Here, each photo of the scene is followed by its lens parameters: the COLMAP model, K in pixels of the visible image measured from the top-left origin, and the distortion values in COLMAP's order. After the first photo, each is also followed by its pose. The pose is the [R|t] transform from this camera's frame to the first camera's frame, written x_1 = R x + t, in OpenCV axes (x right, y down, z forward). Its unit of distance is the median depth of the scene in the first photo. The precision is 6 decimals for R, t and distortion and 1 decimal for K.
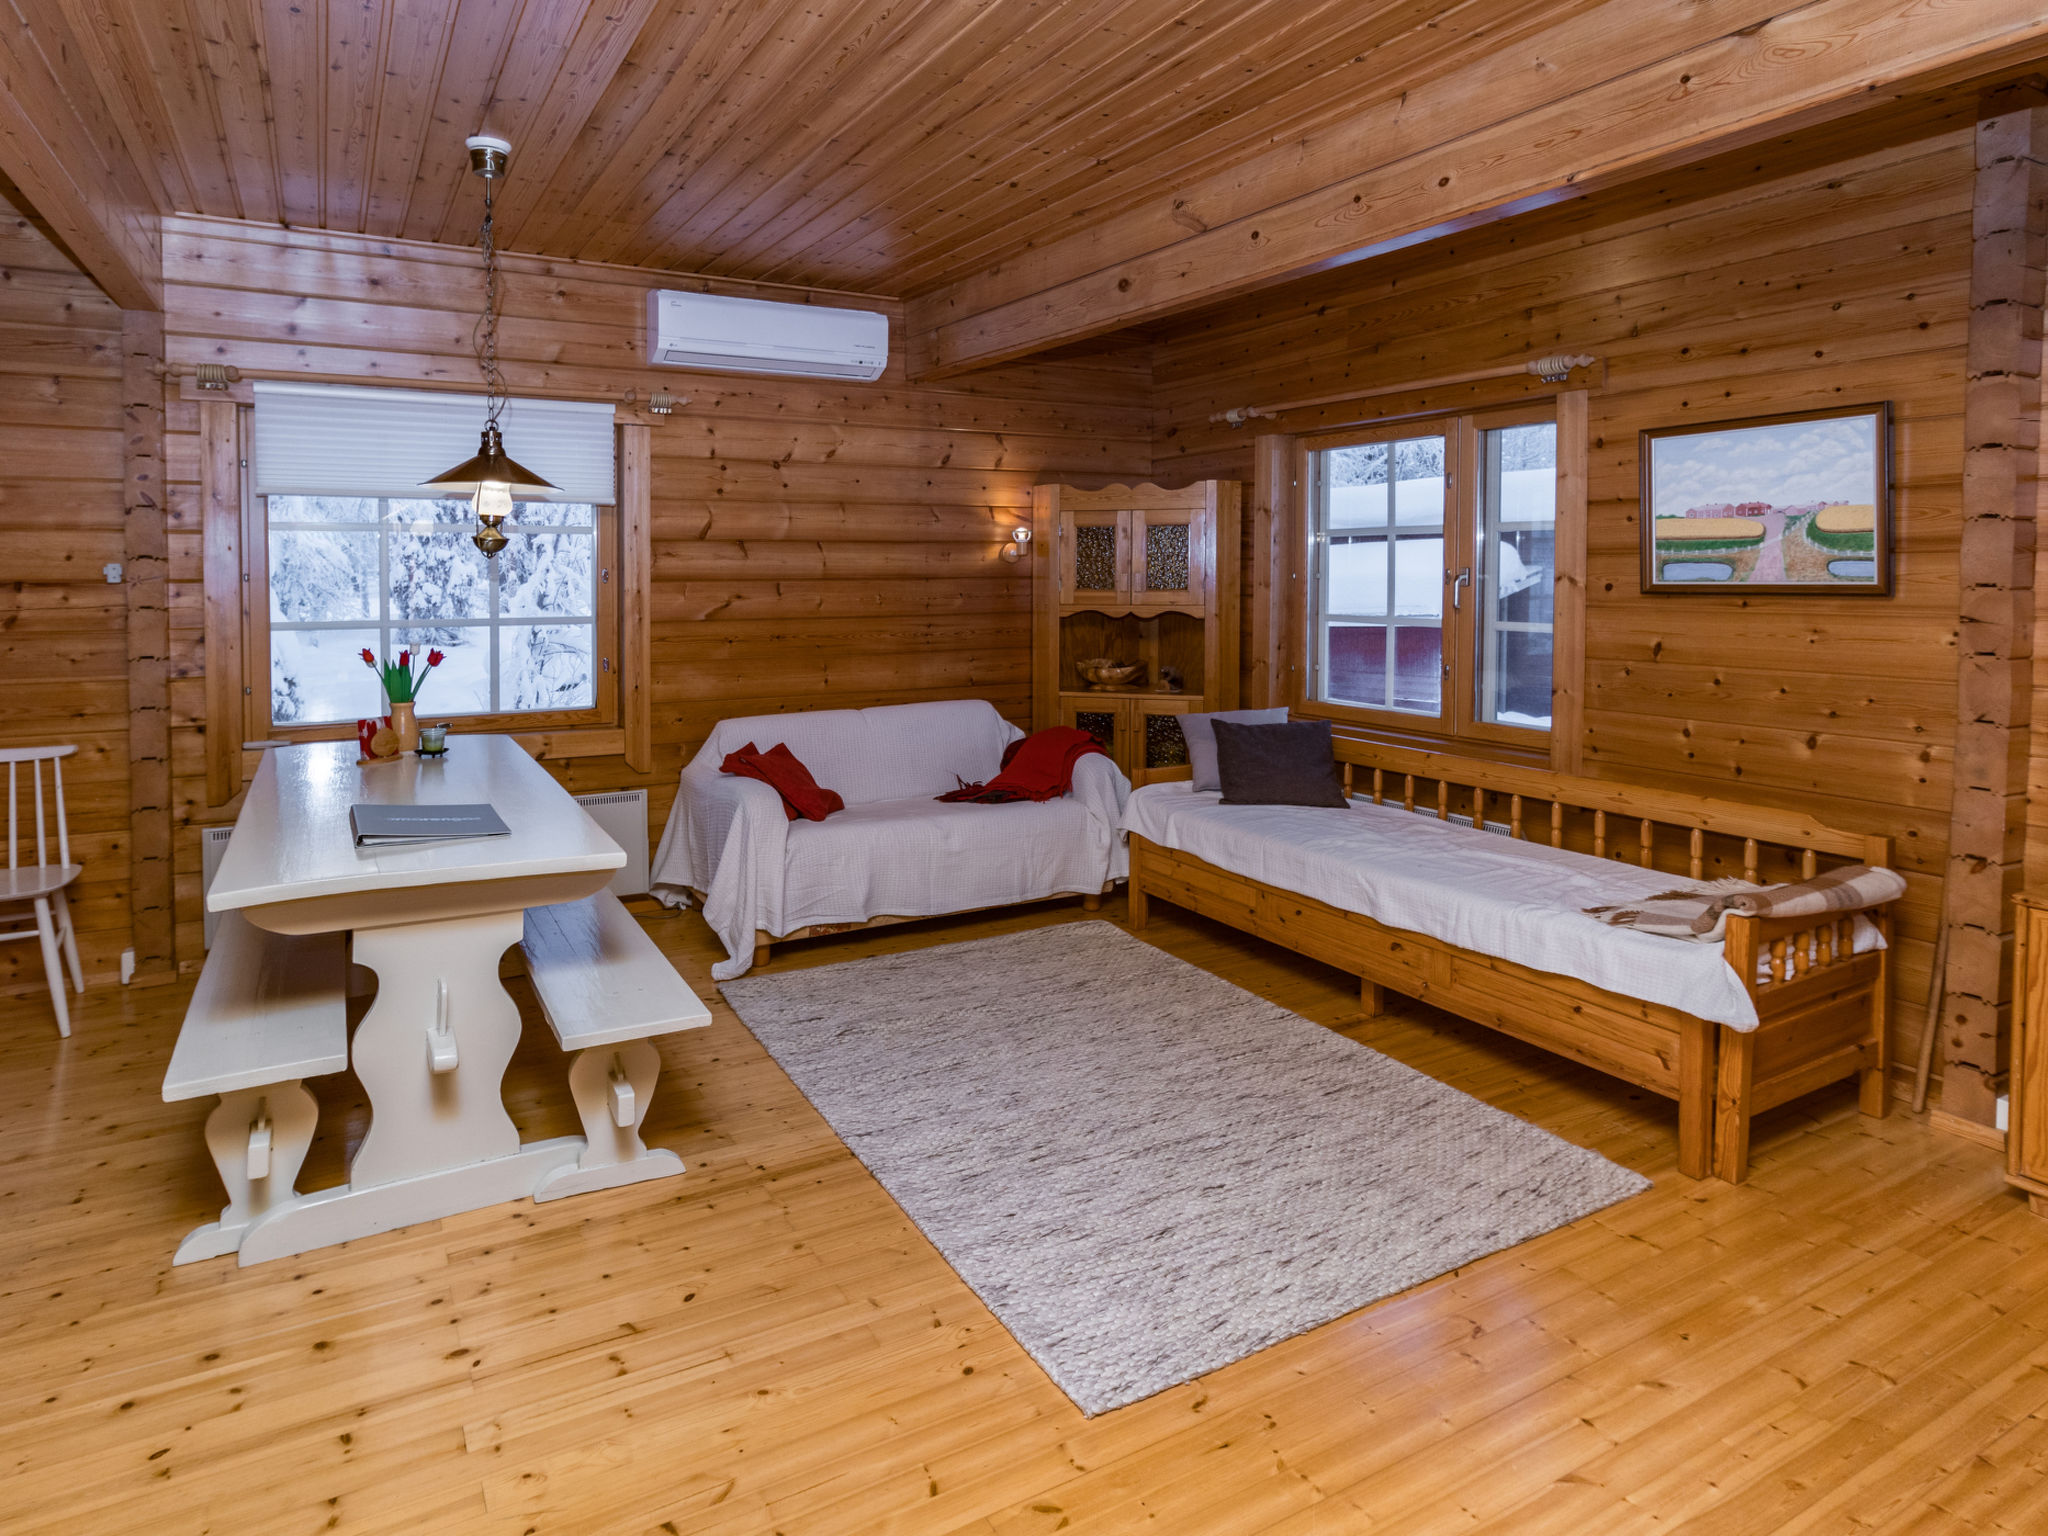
lens RADIAL K [[998.7, 0, 1023.9], [0, 998.7, 613.4], [0, 0, 1]] dist [0.001320, -0.000022]
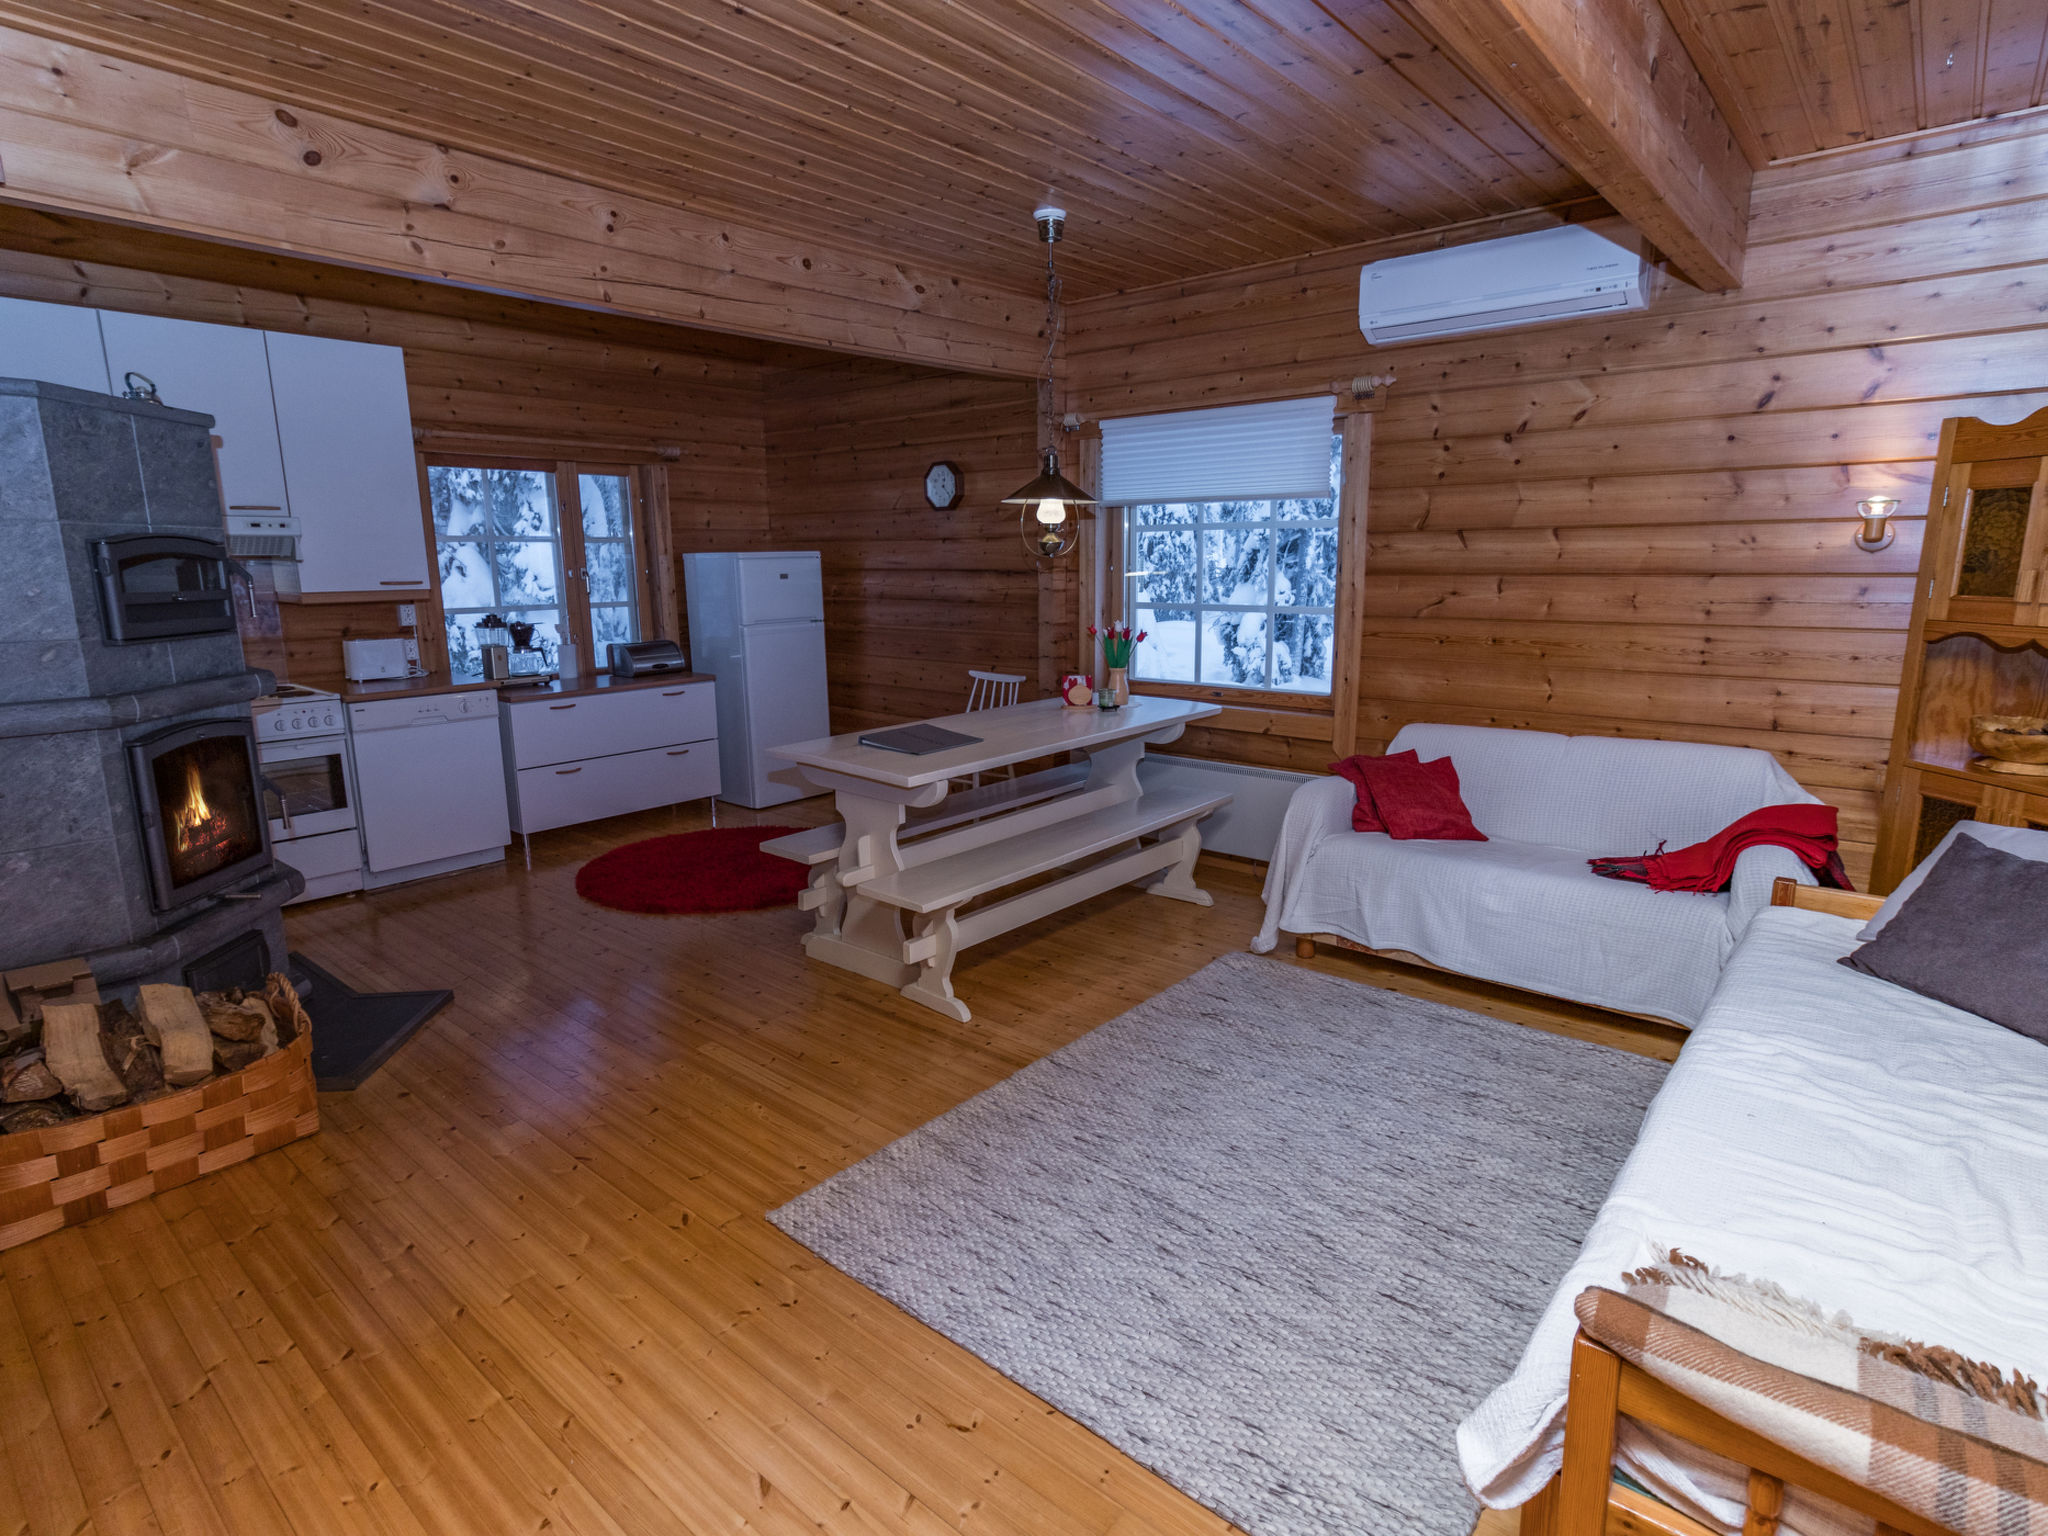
lens RADIAL K [[1042.3, 0, 1024.0], [0, 1042.3, 768.0], [0, 0, 1]] dist [0.000100, -0.000110]
pose [[0.422242, 0.176384, -0.889157, 0.536047], [-0.032587, 0.983206, 0.179566, -0.022351], [0.905897, -0.046845, 0.420898, 0.297743]]
